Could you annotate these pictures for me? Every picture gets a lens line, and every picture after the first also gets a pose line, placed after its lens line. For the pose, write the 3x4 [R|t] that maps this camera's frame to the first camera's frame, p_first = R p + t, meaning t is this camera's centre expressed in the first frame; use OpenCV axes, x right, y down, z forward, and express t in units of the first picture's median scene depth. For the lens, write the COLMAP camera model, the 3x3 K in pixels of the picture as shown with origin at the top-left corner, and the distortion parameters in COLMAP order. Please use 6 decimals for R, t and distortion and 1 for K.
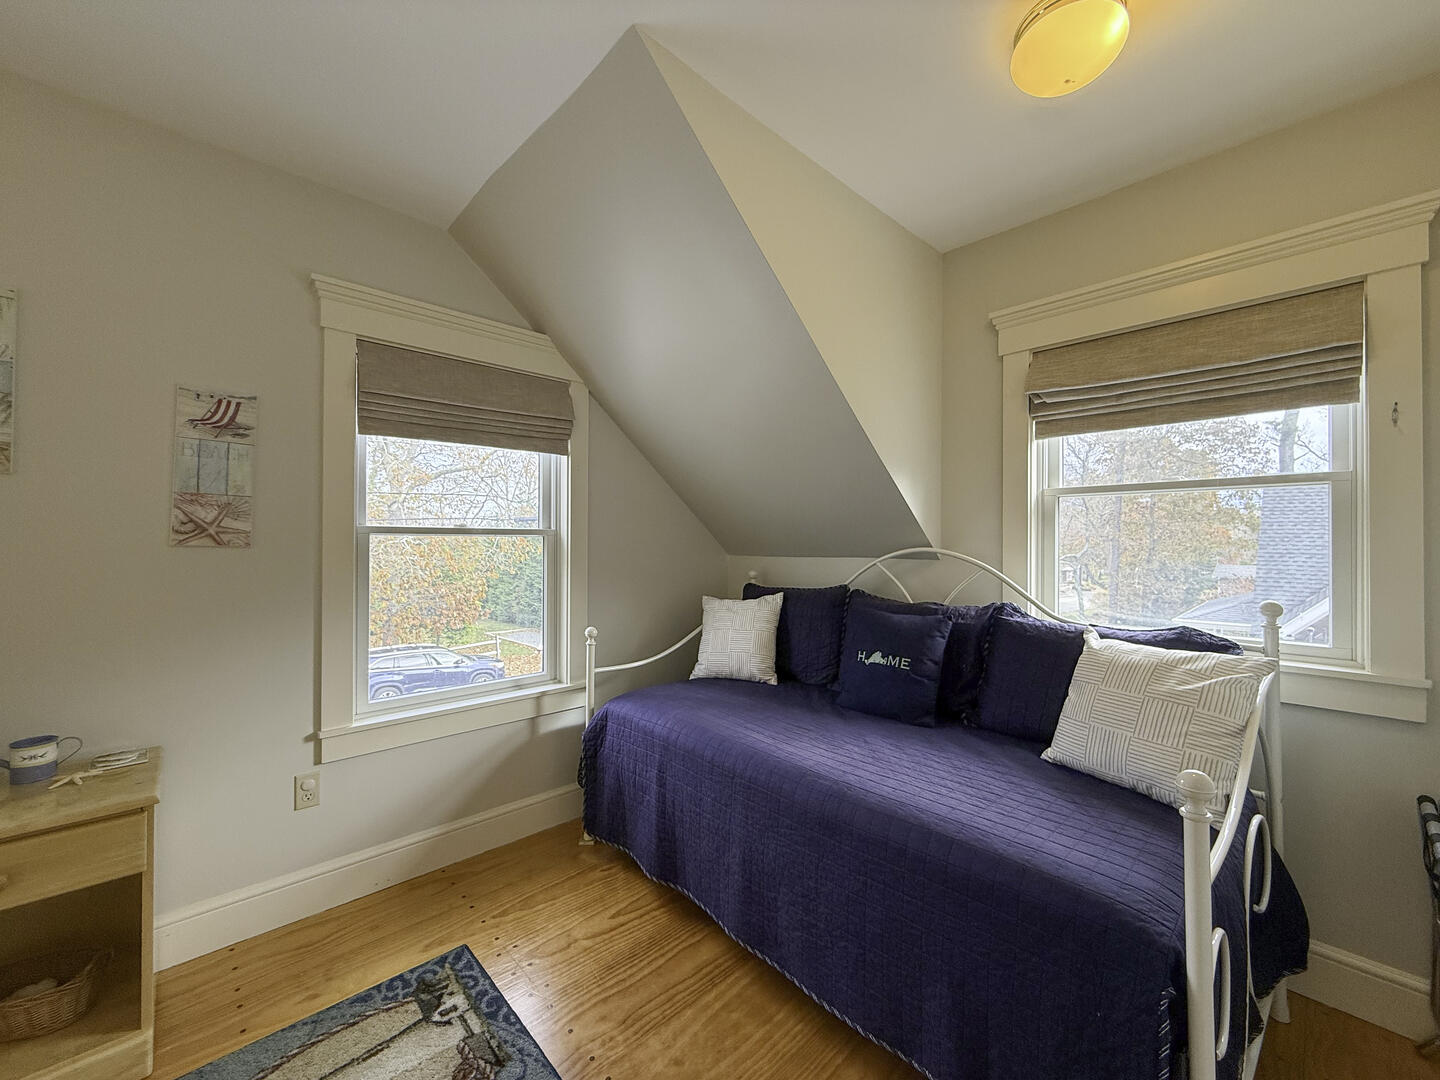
lens RADIAL K [[579.6, 0, 724.7], [0, 579.6, 532.7], [0, 0, 1]] dist [0.003646, 0.000194]
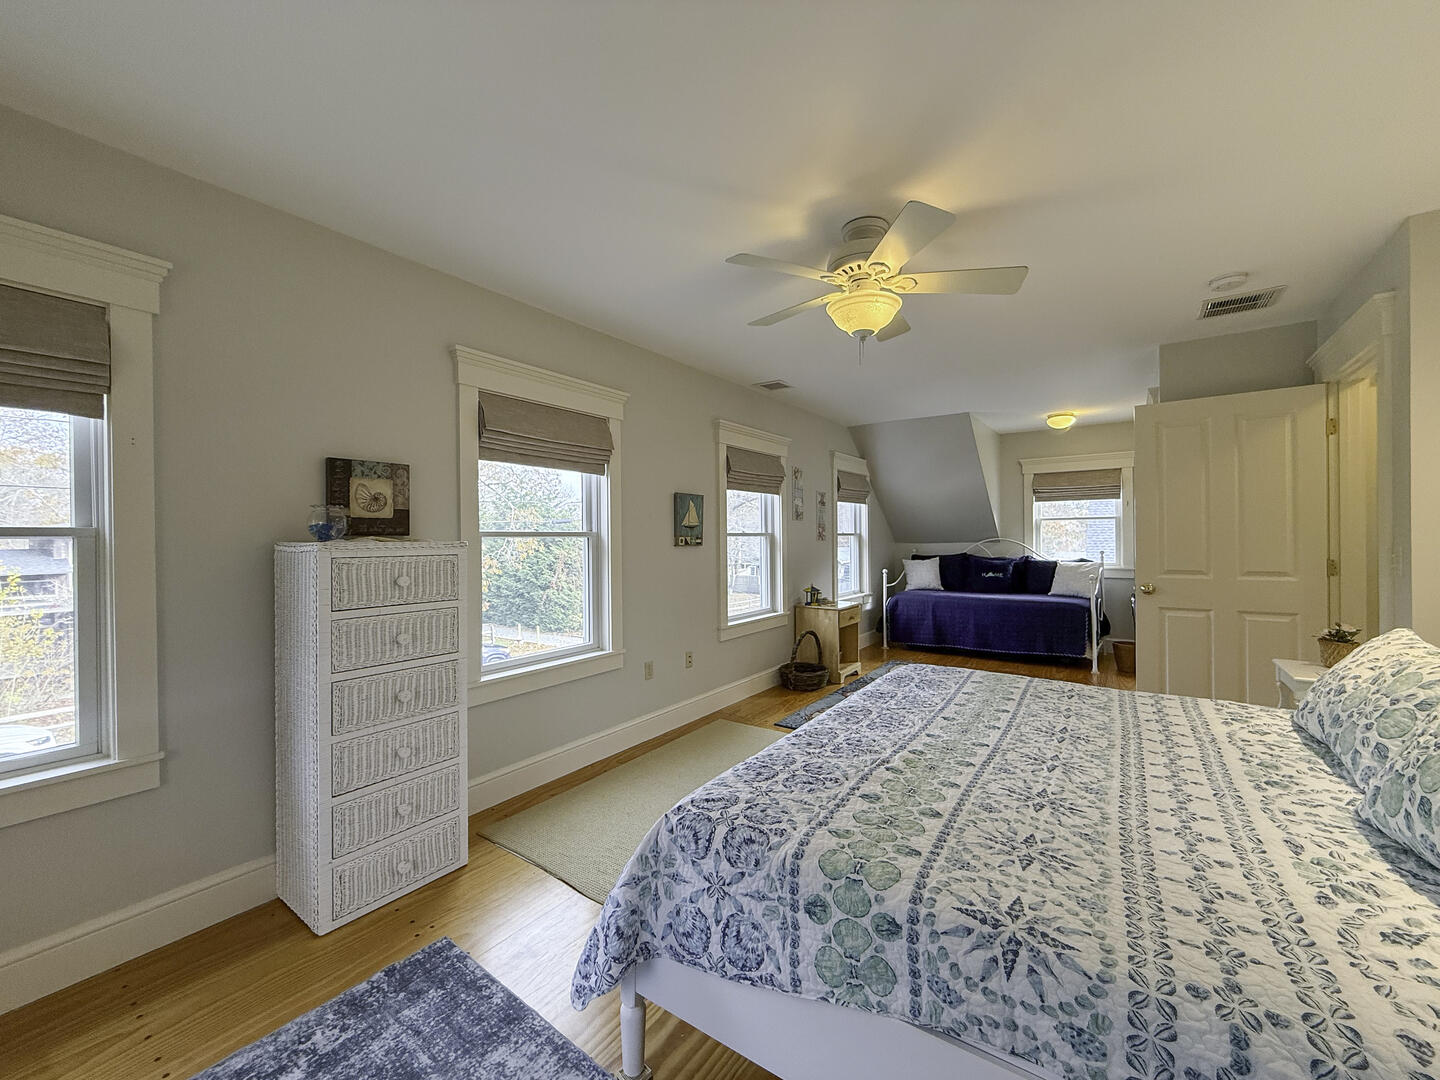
lens RADIAL K [[579.6, 0, 711.7], [0, 579.6, 537.8], [0, 0, 1]] dist [0.003646, 0.000194]
pose [[0.981197, -0.012355, 0.192613, -1.487679], [0.010490, 0.999888, 0.010700, -0.022129], [-0.192724, -0.008479, 0.981216, -1.447886]]
